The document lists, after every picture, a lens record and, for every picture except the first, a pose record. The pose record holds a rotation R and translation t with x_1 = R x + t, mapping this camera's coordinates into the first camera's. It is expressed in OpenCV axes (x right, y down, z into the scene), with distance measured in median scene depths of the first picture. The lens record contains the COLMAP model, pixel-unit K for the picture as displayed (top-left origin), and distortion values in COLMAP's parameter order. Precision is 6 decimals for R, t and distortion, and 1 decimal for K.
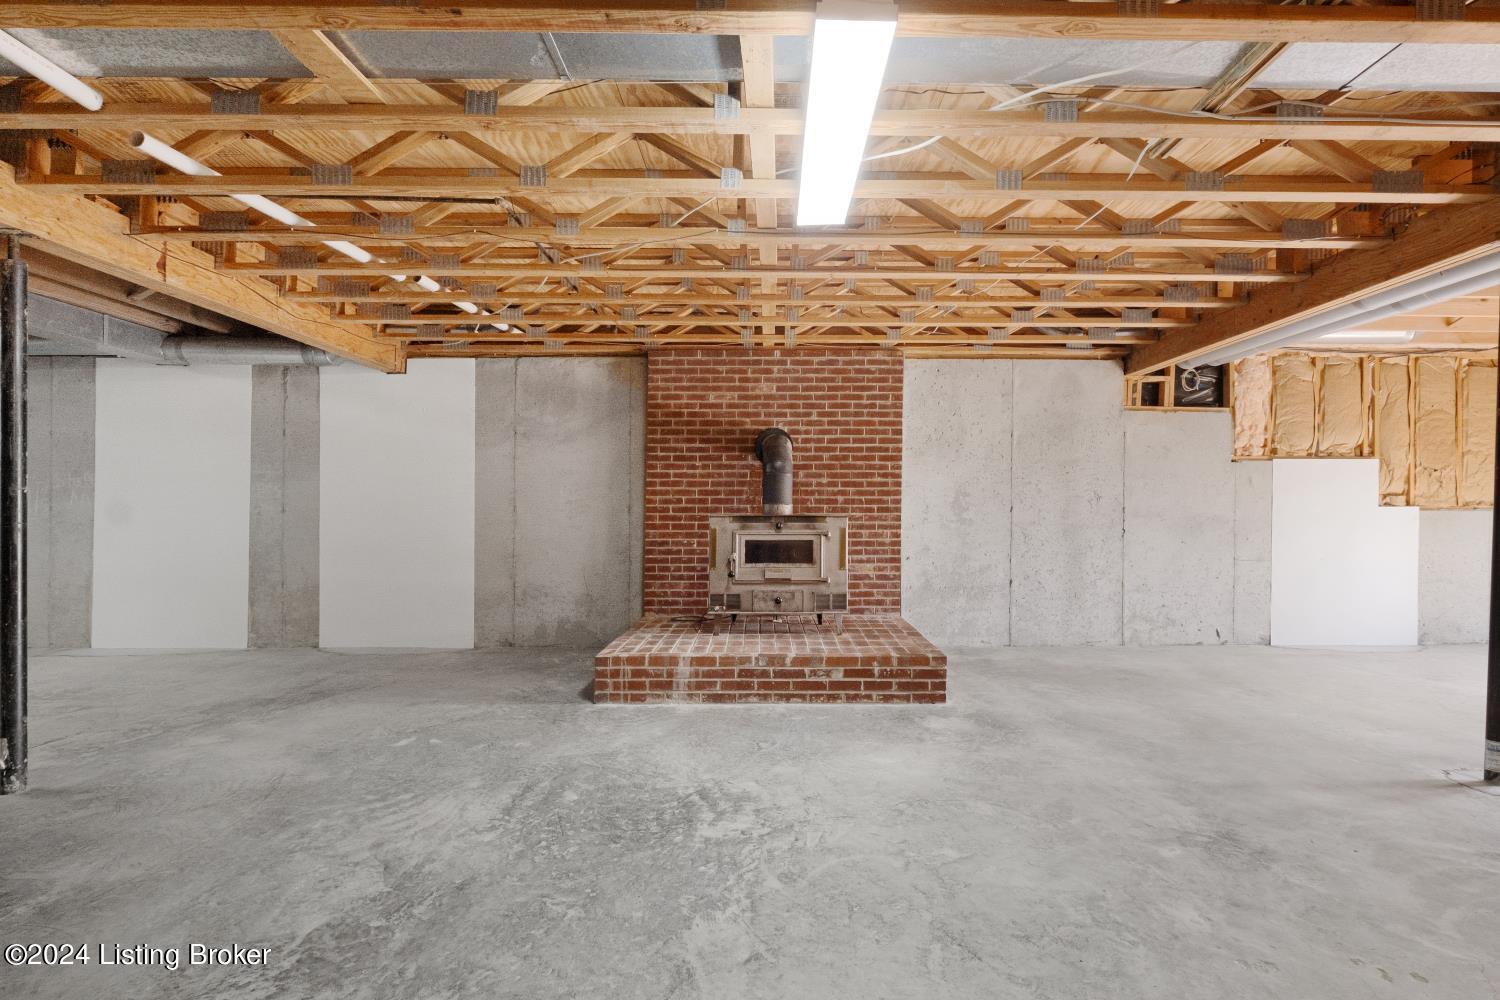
lens RADIAL K [[697.3, 0, 749.9], [0, 697.3, 507.2], [0, 0, 1]] dist [0.002108, 0.000087]
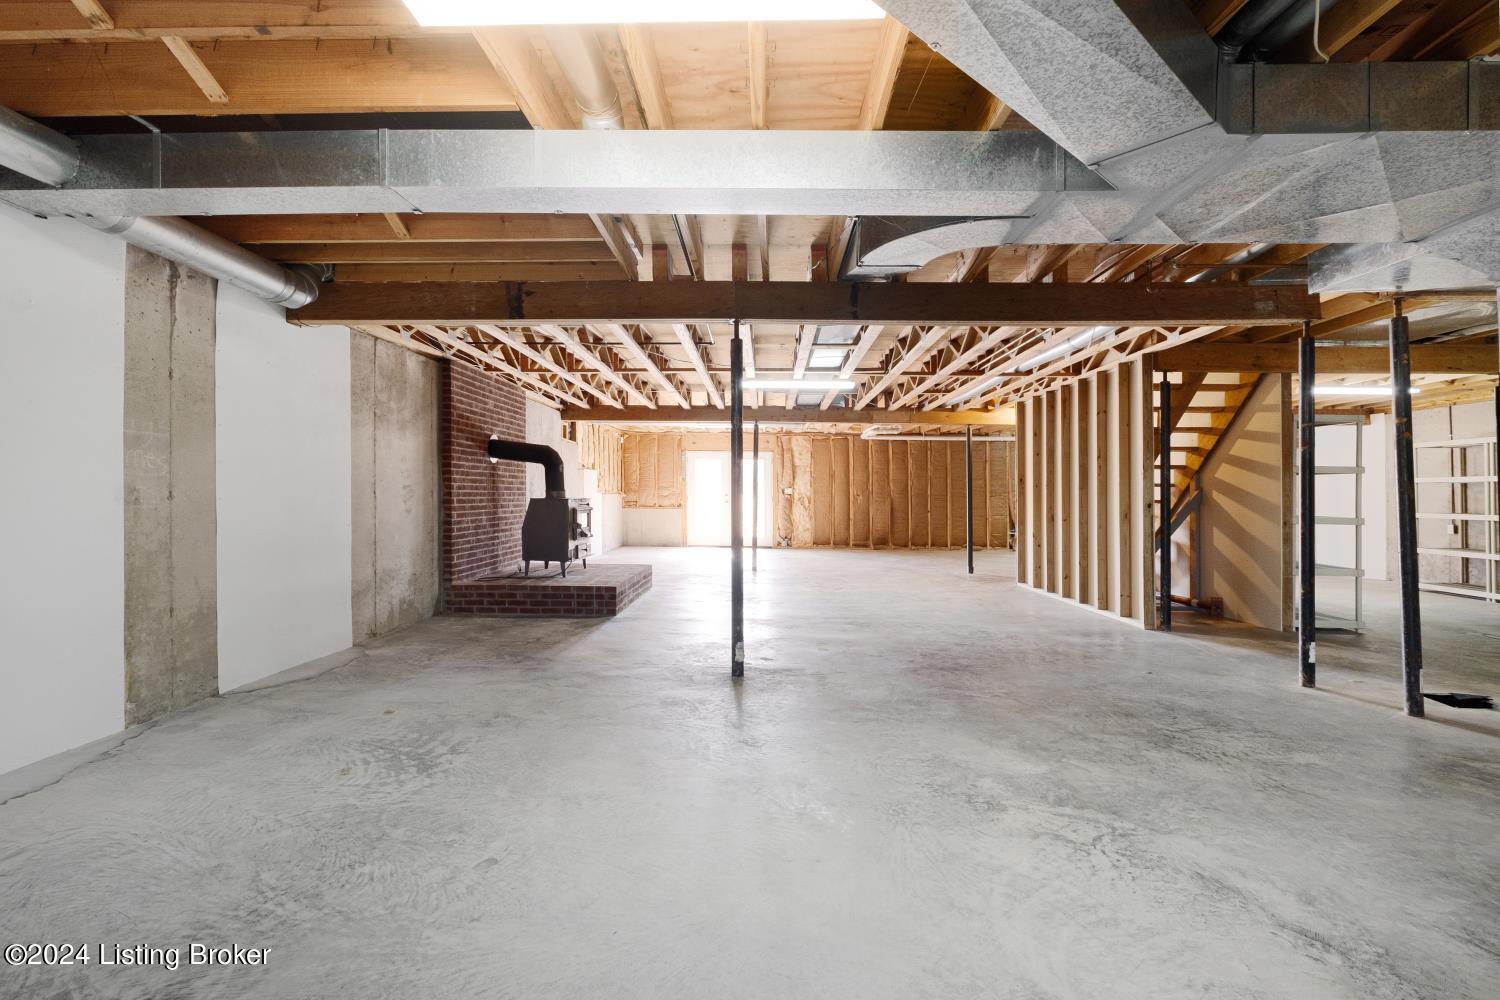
lens RADIAL K [[697.3, 0, 751.1], [0, 697.3, 489.8], [0, 0, 1]] dist [0.002108, 0.000087]
pose [[0.029020, 0.004782, 0.999567, -1.297893], [-0.005080, 0.999976, -0.004637, -0.000735], [-0.999566, -0.004943, 0.029044, 0.455334]]
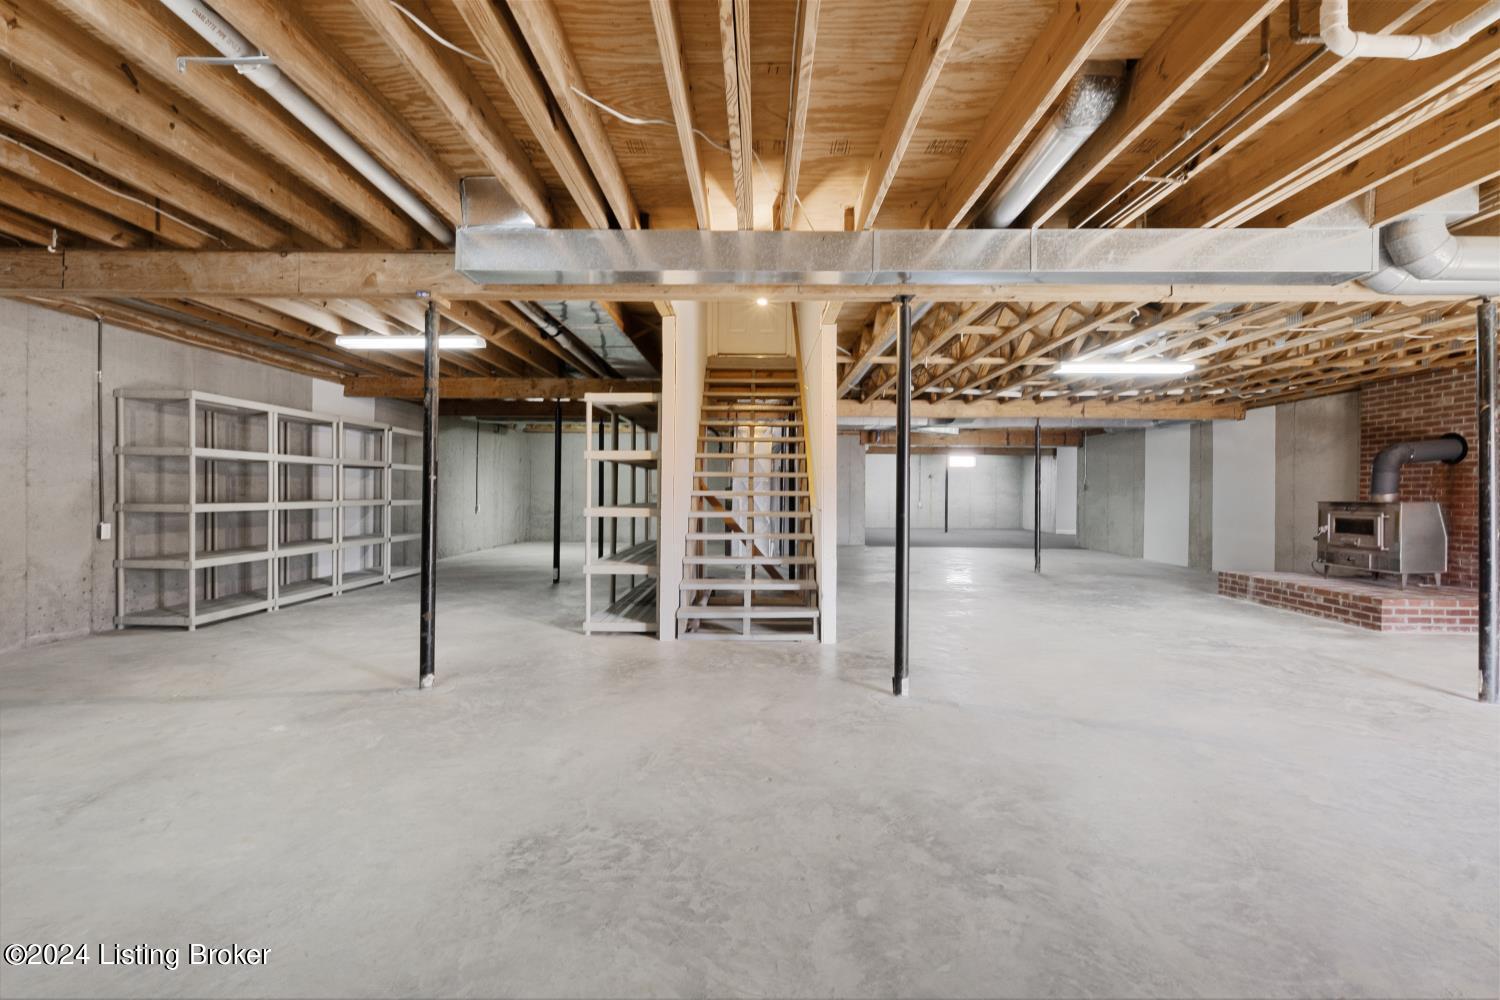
lens RADIAL K [[697.3, 0, 745.6], [0, 697.3, 494.6], [0, 0, 1]] dist [0.002108, 0.000087]
pose [[-0.026890, 0.003831, -0.999631, 1.296582], [-0.013696, 0.999897, 0.004201, 0.006954], [0.999545, 0.013804, -0.026834, -0.205363]]
